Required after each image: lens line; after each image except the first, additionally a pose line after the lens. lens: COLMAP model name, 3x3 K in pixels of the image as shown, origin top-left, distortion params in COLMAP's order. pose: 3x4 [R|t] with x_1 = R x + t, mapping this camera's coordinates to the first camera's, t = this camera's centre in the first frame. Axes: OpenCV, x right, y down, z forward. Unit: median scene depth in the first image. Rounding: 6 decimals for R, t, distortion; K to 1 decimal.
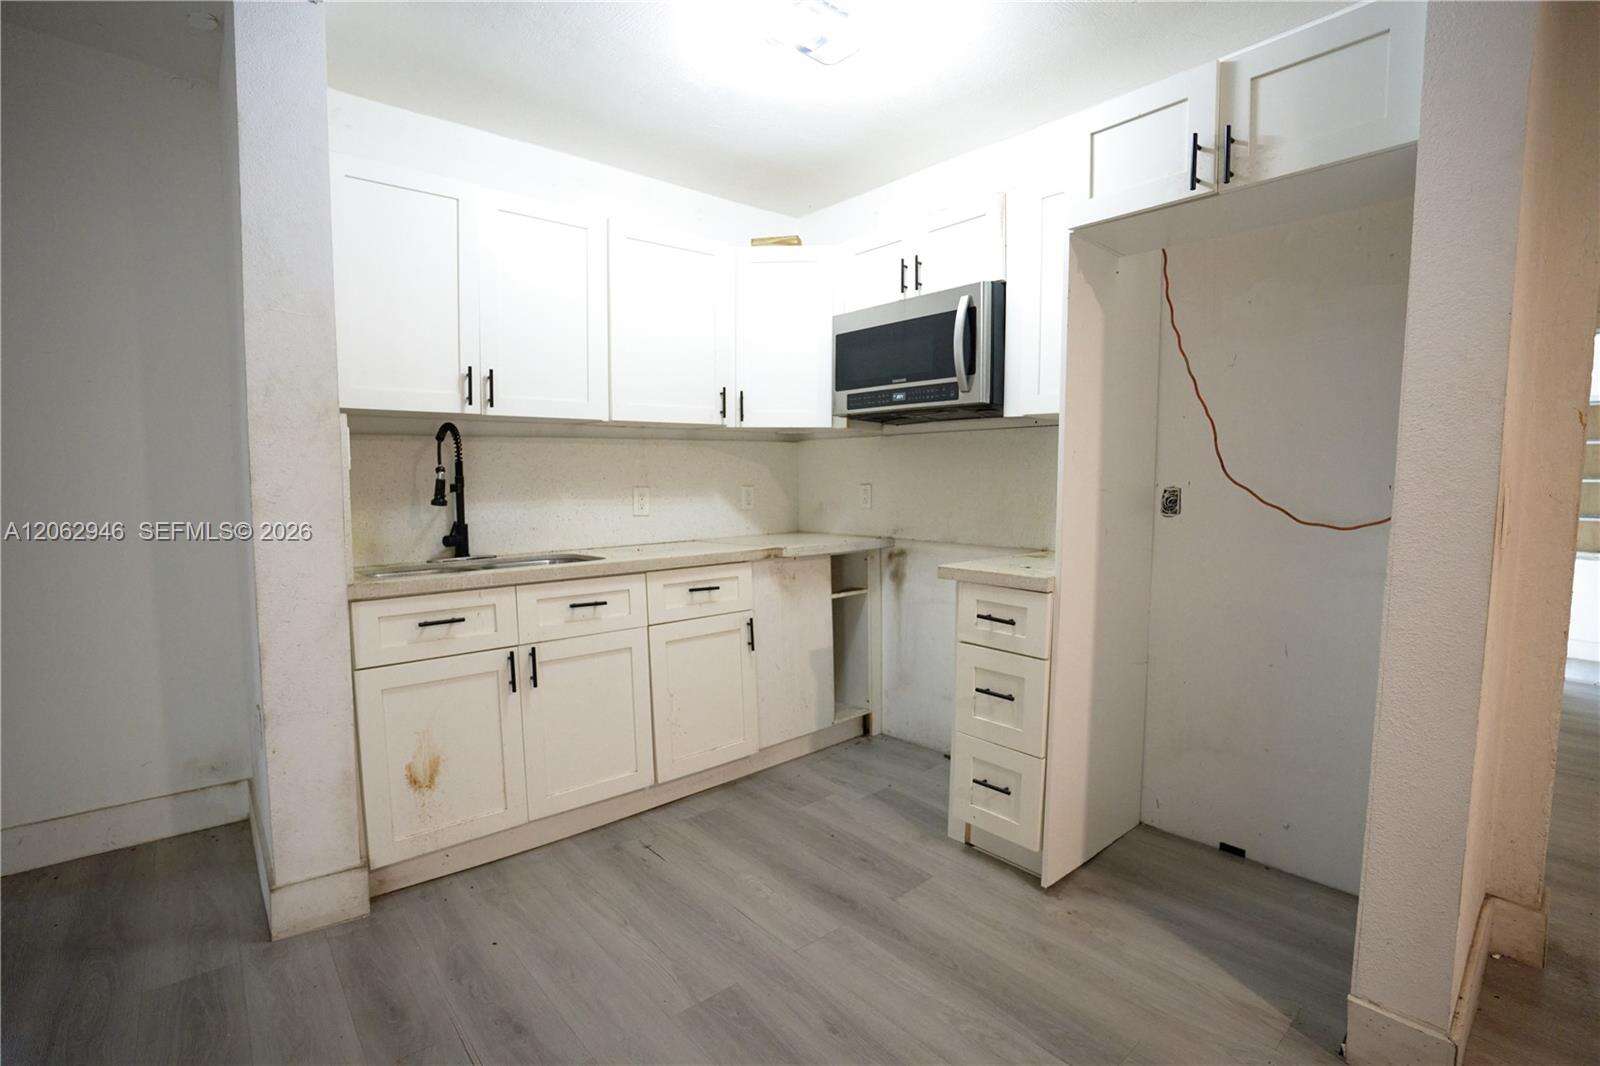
lens RADIAL K [[764.0, 0, 800.0], [0, 764.0, 533.0], [0, 0, 1]] dist [-0.043807, 0.000181]
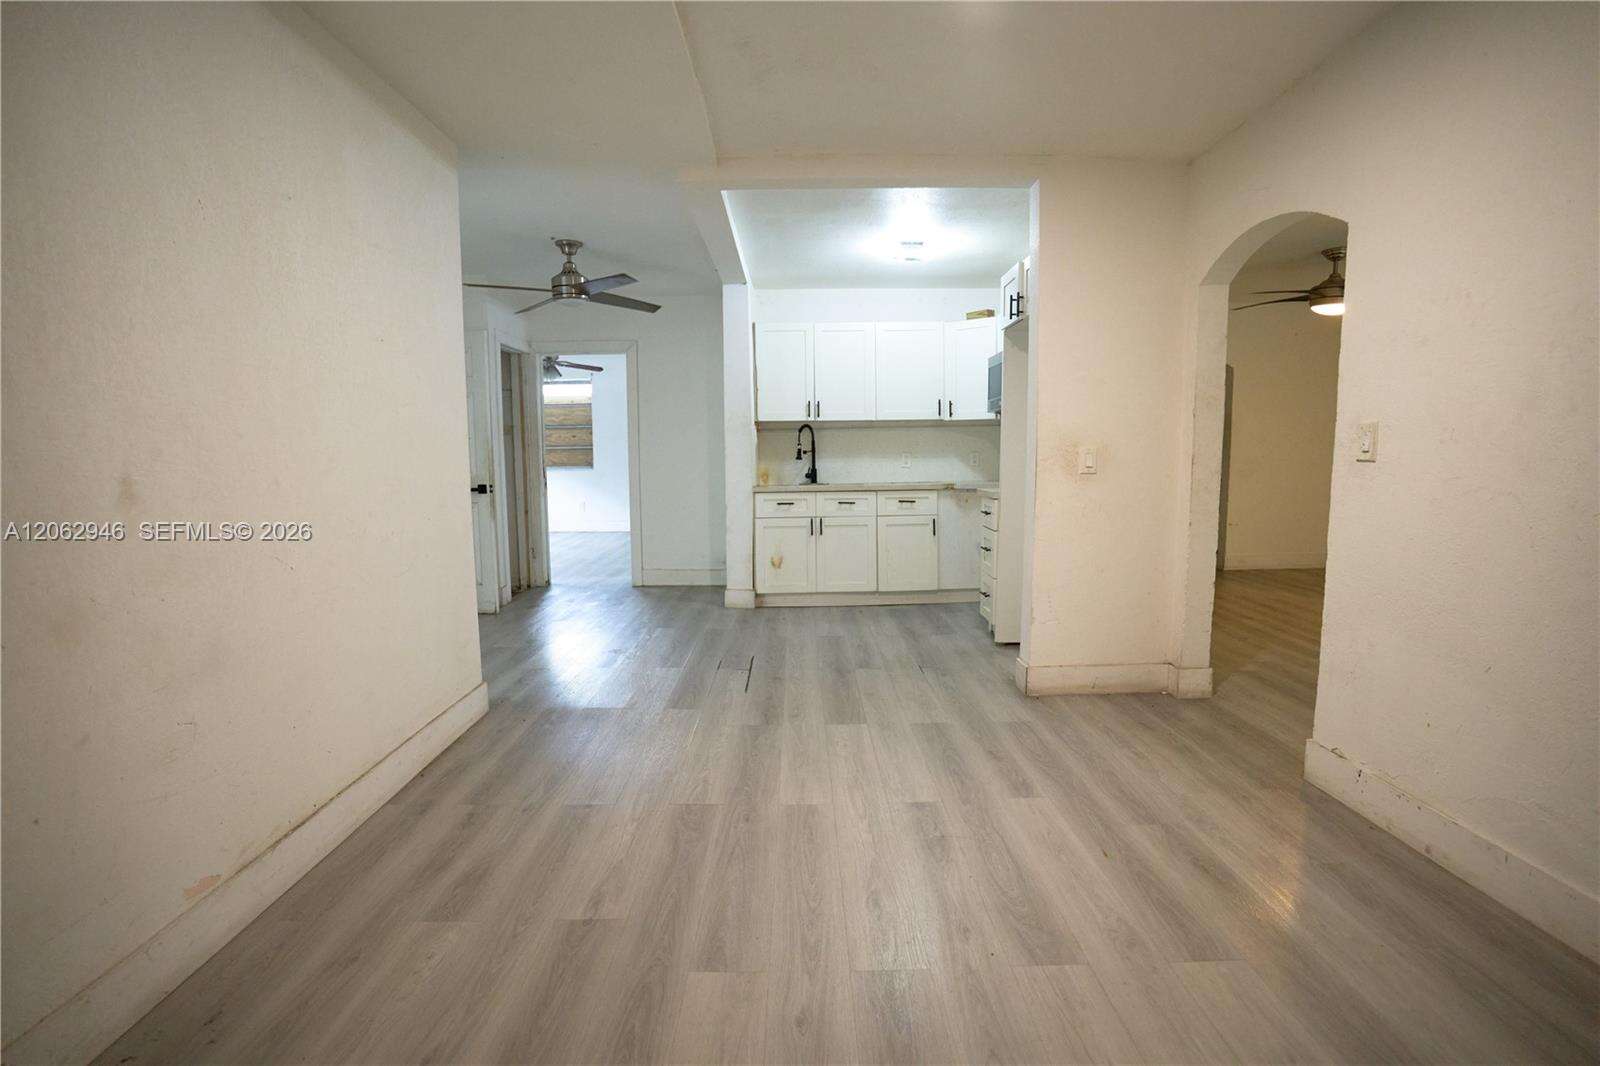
lens RADIAL K [[764.0, 0, 800.0], [0, 764.0, 533.0], [0, 0, 1]] dist [-0.043807, 0.000181]
pose [[0.749166, 0.059248, -0.659728, 1.080653], [-0.044610, 0.998243, 0.038991, 0.096790], [0.660879, 0.000220, 0.750493, -0.771030]]
